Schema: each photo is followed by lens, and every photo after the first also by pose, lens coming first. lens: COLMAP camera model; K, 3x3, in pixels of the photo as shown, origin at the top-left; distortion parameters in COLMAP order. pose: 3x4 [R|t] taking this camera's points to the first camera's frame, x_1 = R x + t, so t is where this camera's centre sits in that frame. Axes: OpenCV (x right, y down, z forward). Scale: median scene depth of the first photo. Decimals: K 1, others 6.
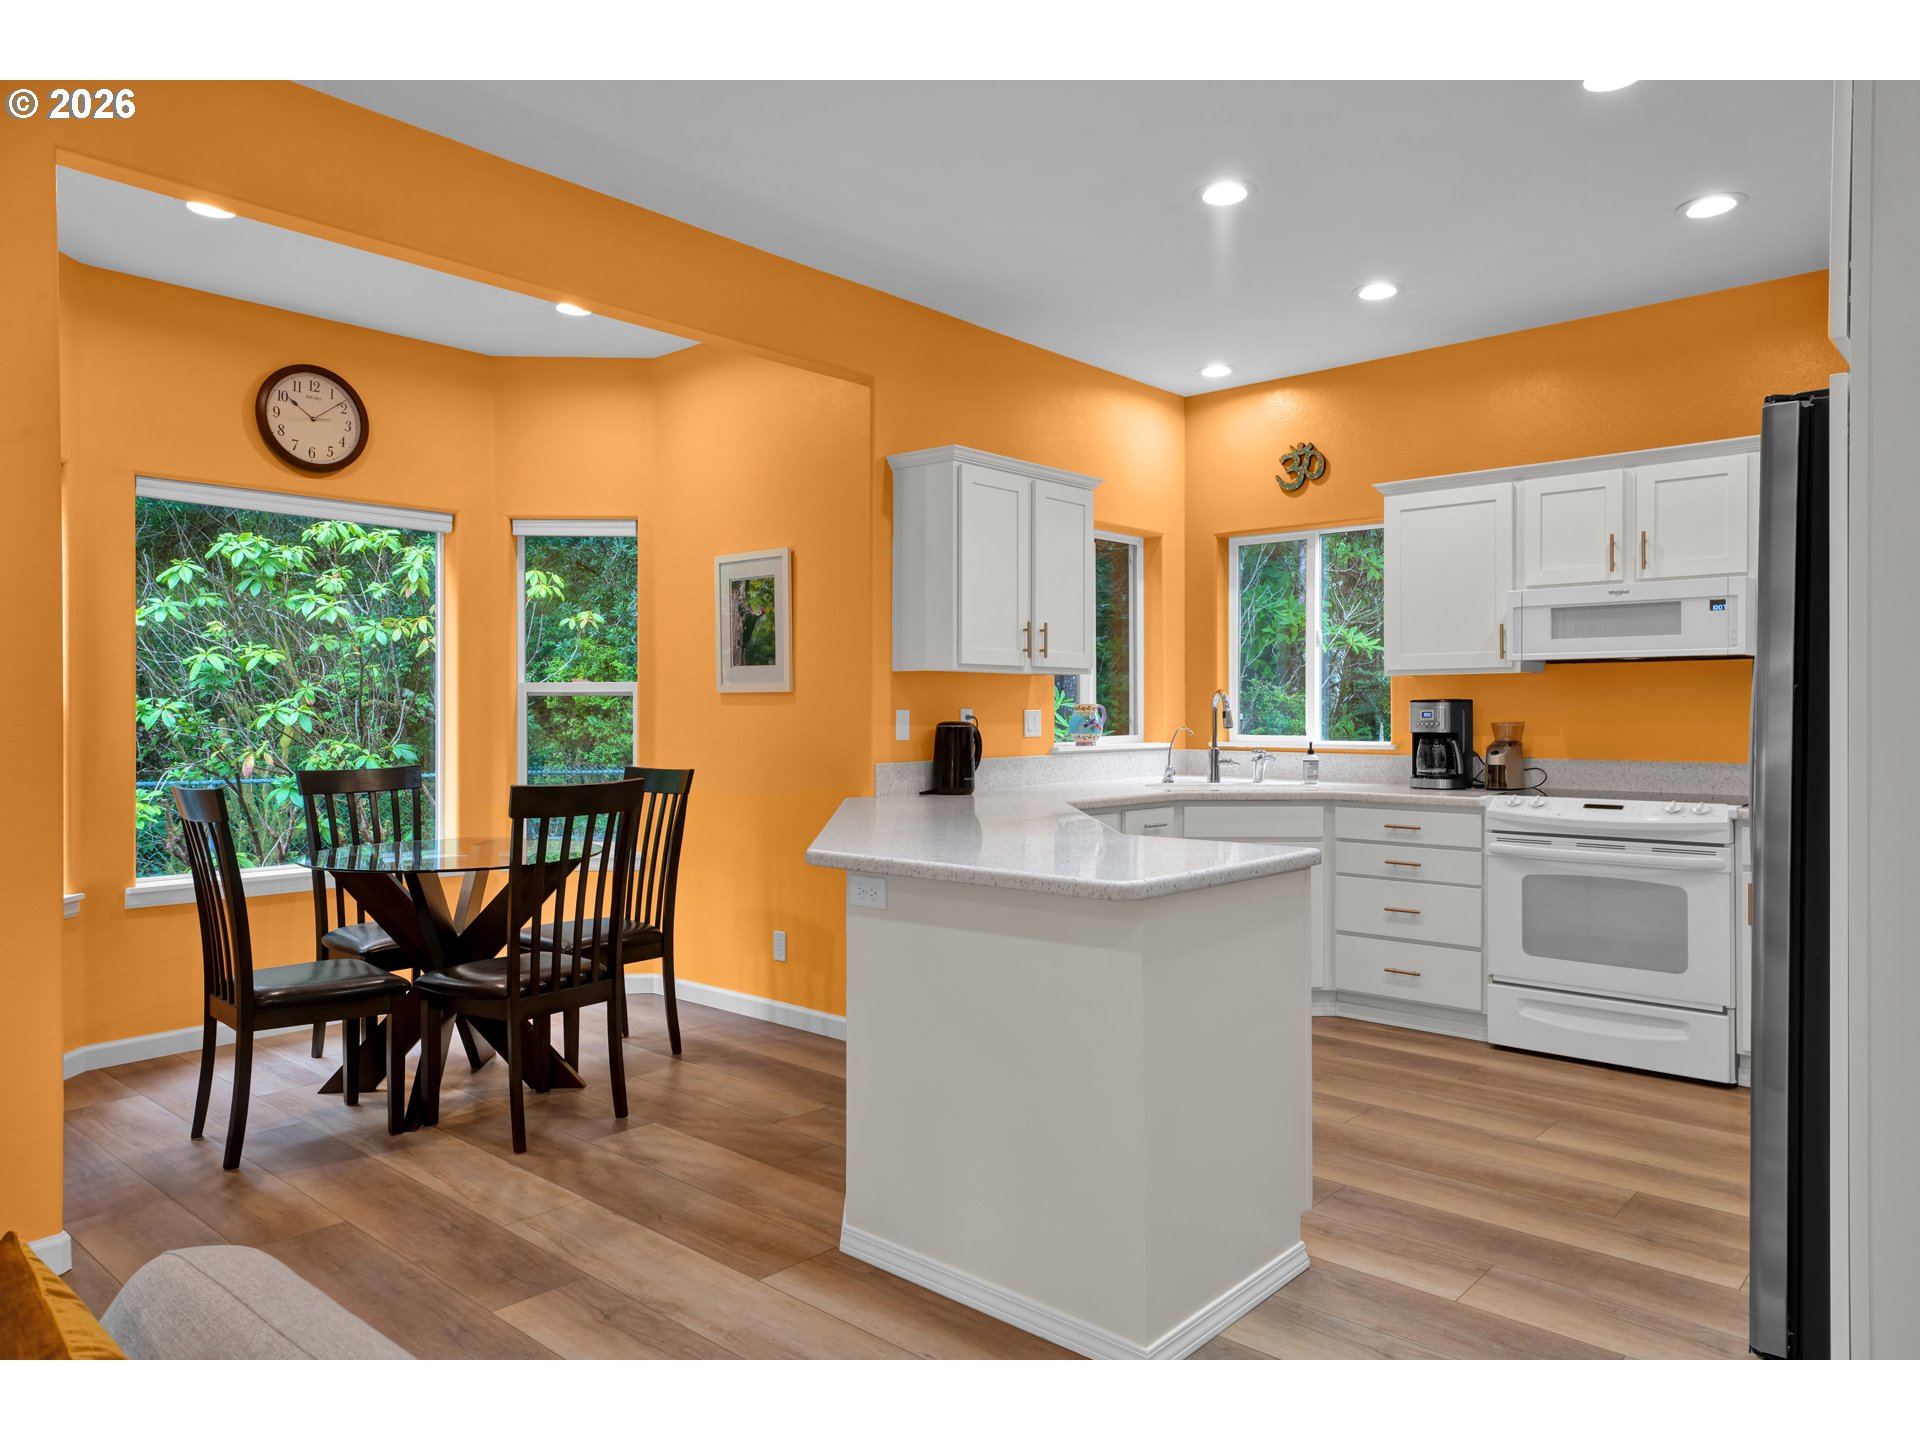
lens RADIAL K [[1247.7, 0, 960.0], [0, 1247.7, 720.0], [0, 0, 1]] dist [0.022216, -0.000945]
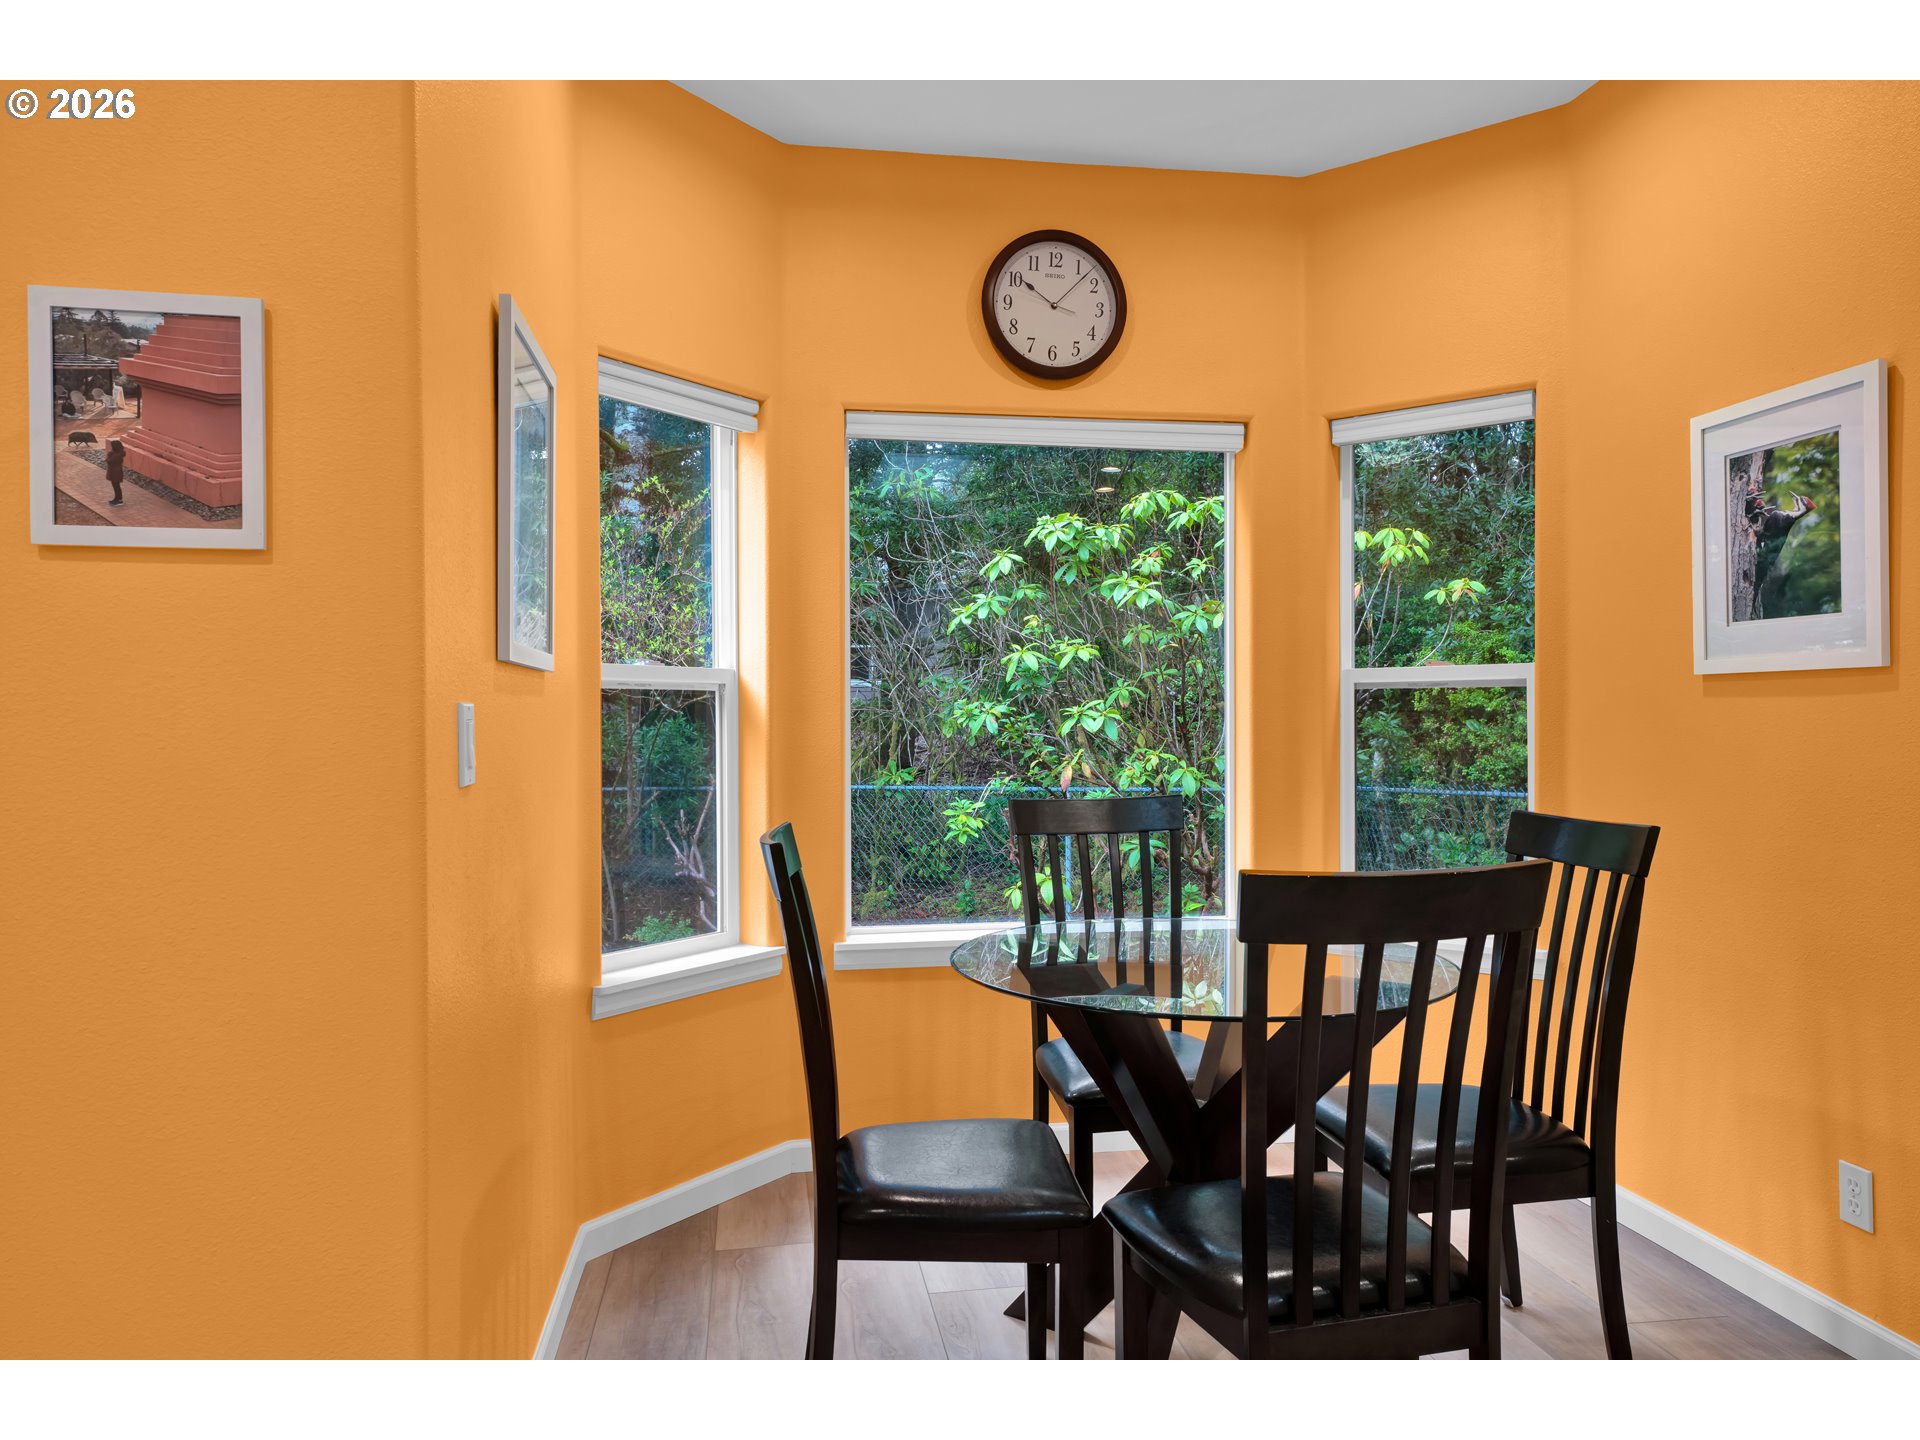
lens RADIAL K [[1247.7, 0, 960.0], [0, 1247.7, 720.0], [0, 0, 1]] dist [0.022216, -0.000945]
pose [[0.776004, -0.002281, -0.630724, -0.072904], [-0.000192, 0.999993, -0.003853, -0.000336], [0.630728, 0.003111, 0.775998, 0.282244]]
